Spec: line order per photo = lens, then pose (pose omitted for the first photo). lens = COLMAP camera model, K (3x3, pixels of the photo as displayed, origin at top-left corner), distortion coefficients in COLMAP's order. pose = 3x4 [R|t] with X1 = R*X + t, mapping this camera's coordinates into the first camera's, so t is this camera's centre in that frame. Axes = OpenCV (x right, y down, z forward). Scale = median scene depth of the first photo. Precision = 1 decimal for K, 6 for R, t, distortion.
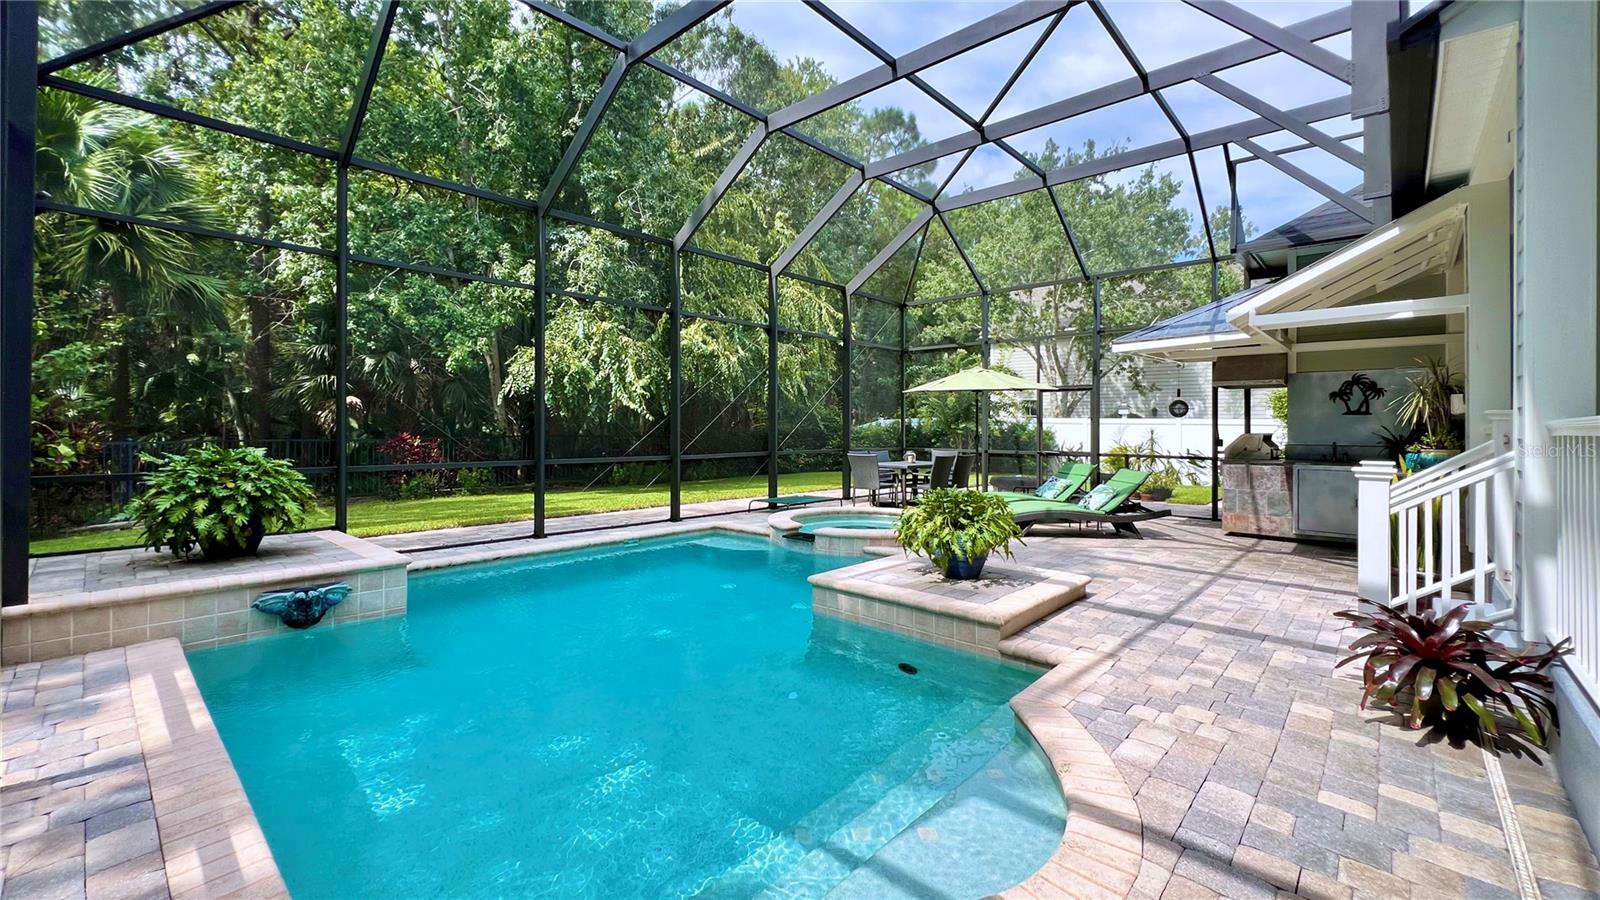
lens RADIAL K [[650.8, 0, 790.5], [0, 650.8, 420.9], [0, 0, 1]] dist [-0.001028, 0.000880]
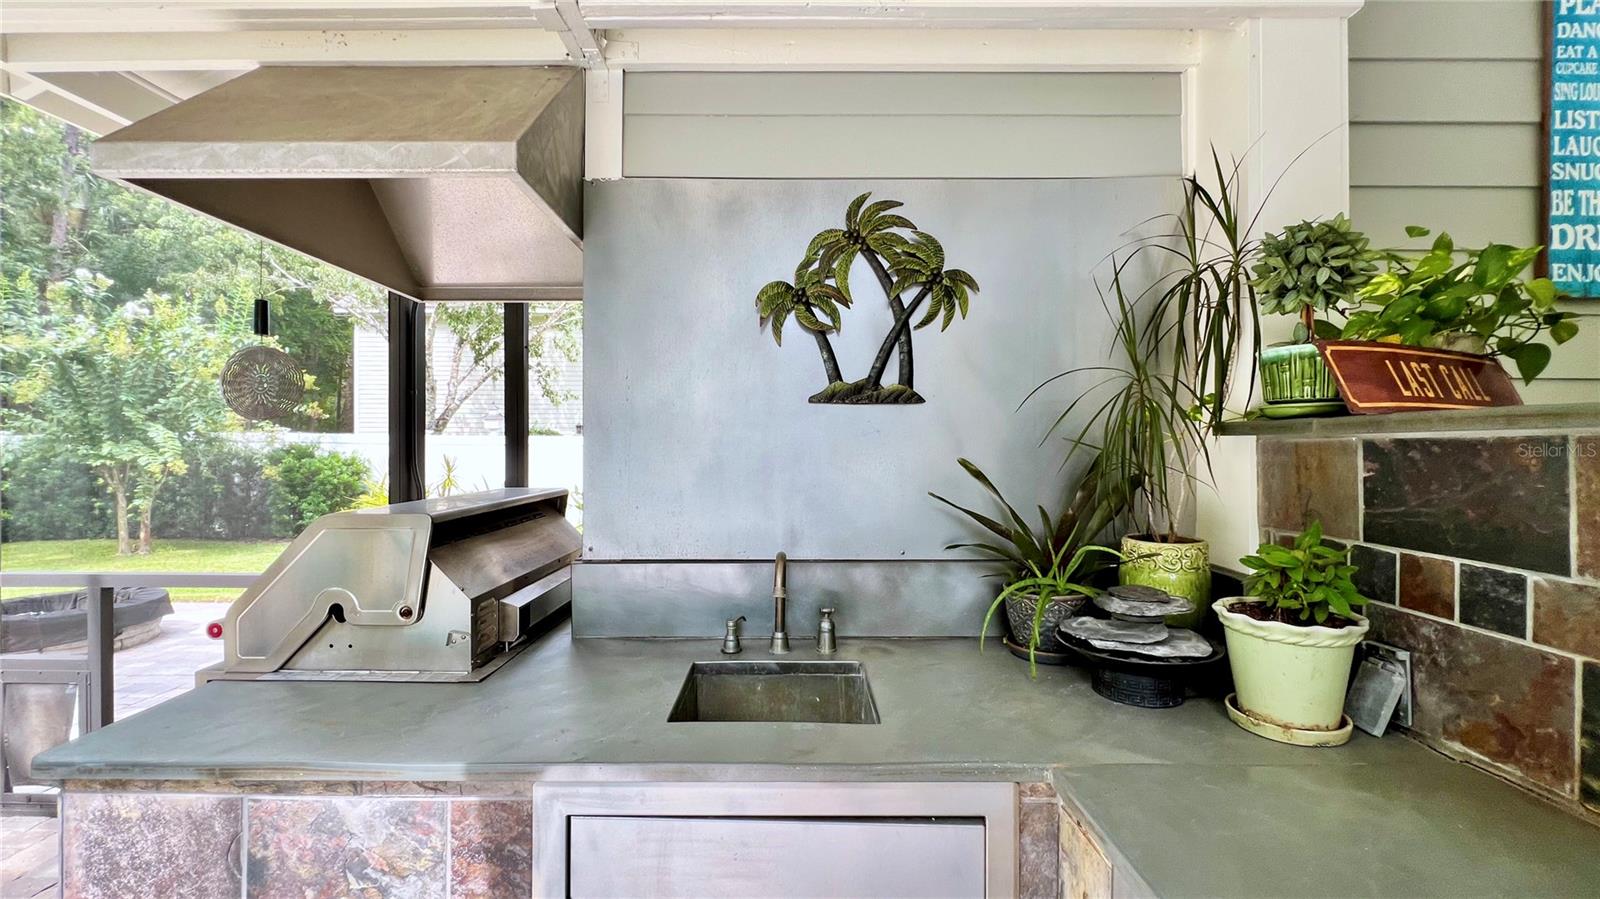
lens RADIAL K [[650.8, 0, 795.2], [0, 650.8, 444.8], [0, 0, 1]] dist [-0.001028, 0.000880]
pose [[0.739448, -0.007175, 0.673176, 0.718197], [0.000530, 0.999949, 0.010076, 0.000727], [-0.673214, -0.007094, 0.739414, 0.864254]]
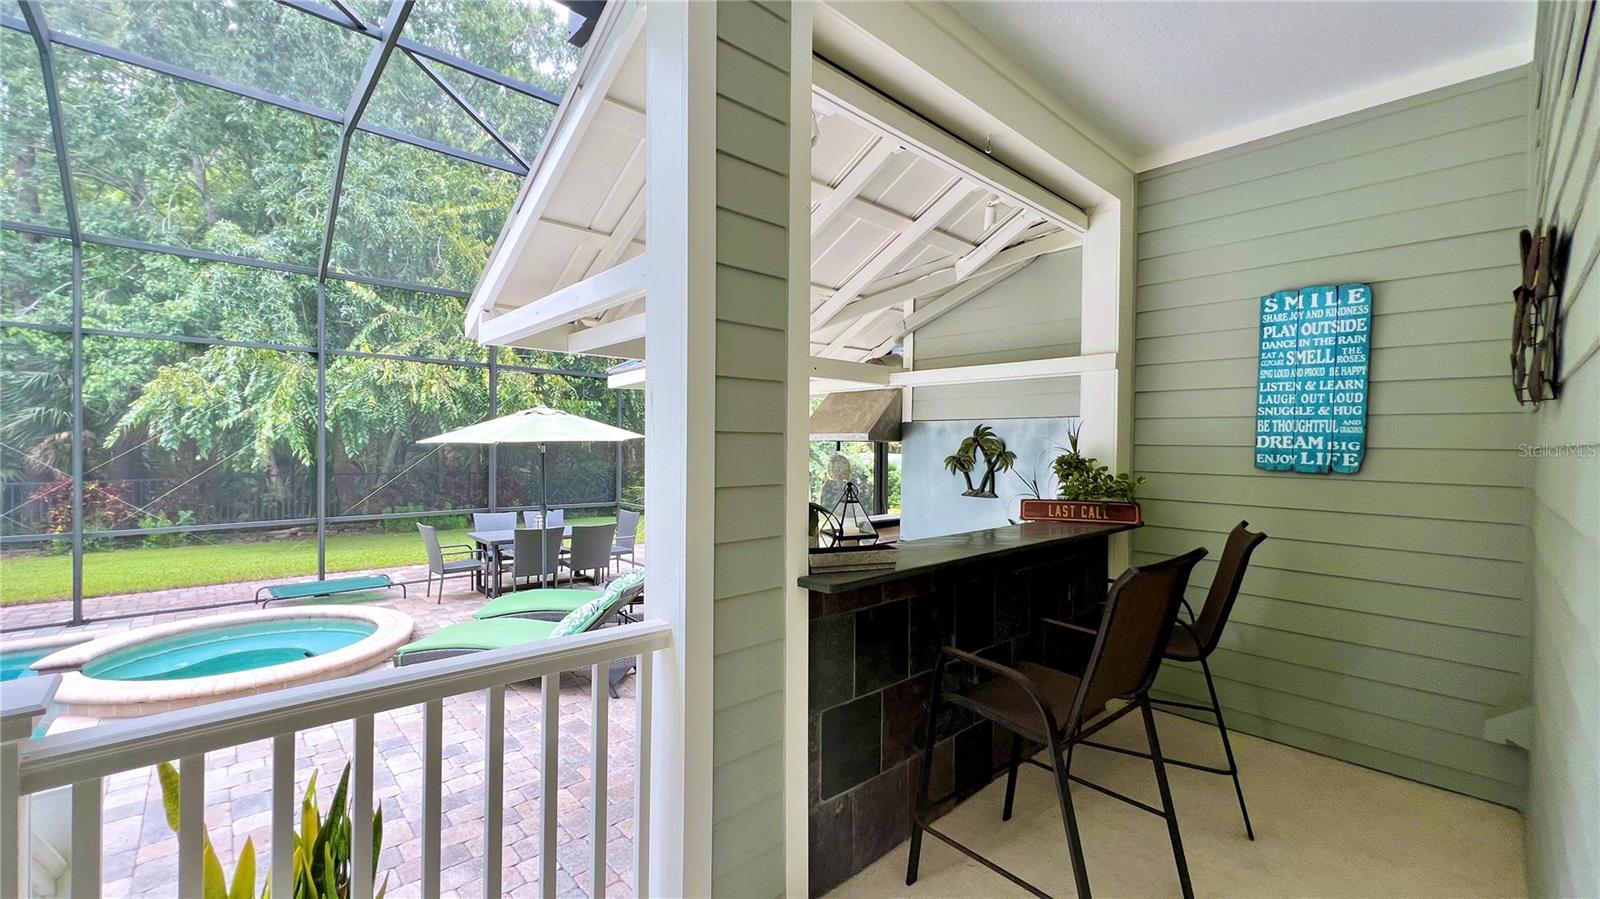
lens RADIAL K [[650.8, 0, 800.3], [0, 650.8, 446.2], [0, 0, 1]] dist [-0.001028, 0.000880]
pose [[0.996599, 0.000291, -0.082402, 0.756001], [0.000693, 0.999929, 0.011914, -0.061234], [0.082400, -0.011931, 0.996528, 0.413850]]
